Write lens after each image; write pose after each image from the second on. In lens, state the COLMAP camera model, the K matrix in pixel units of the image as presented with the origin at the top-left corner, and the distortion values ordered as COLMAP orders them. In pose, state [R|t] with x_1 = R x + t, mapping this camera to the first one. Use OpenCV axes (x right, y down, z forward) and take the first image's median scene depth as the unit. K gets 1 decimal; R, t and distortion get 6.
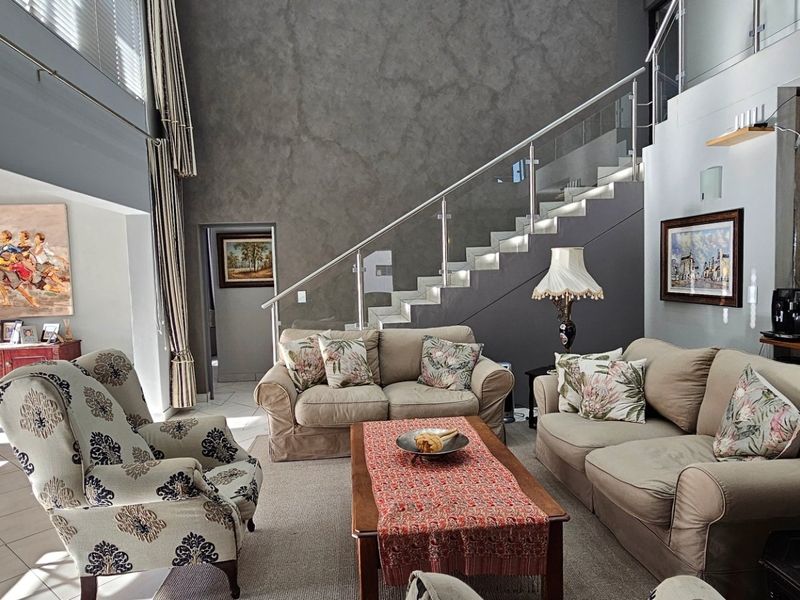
lens RADIAL K [[528.2, 0, 398.1], [0, 528.2, 304.0], [0, 0, 1]] dist [-0.003411, -0.000301]
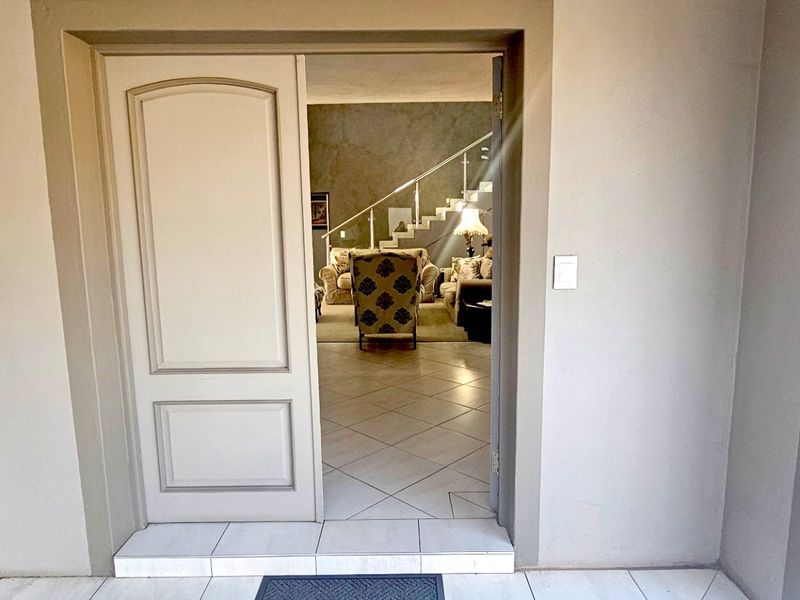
lens RADIAL K [[528.2, 0, 400.8], [0, 528.2, 297.6], [0, 0, 1]] dist [-0.003411, -0.000301]
pose [[0.996208, 0.027913, -0.082398, 0.187484], [-0.021771, 0.996982, 0.074521, 0.070328], [0.084230, -0.072445, 0.993809, -0.870705]]
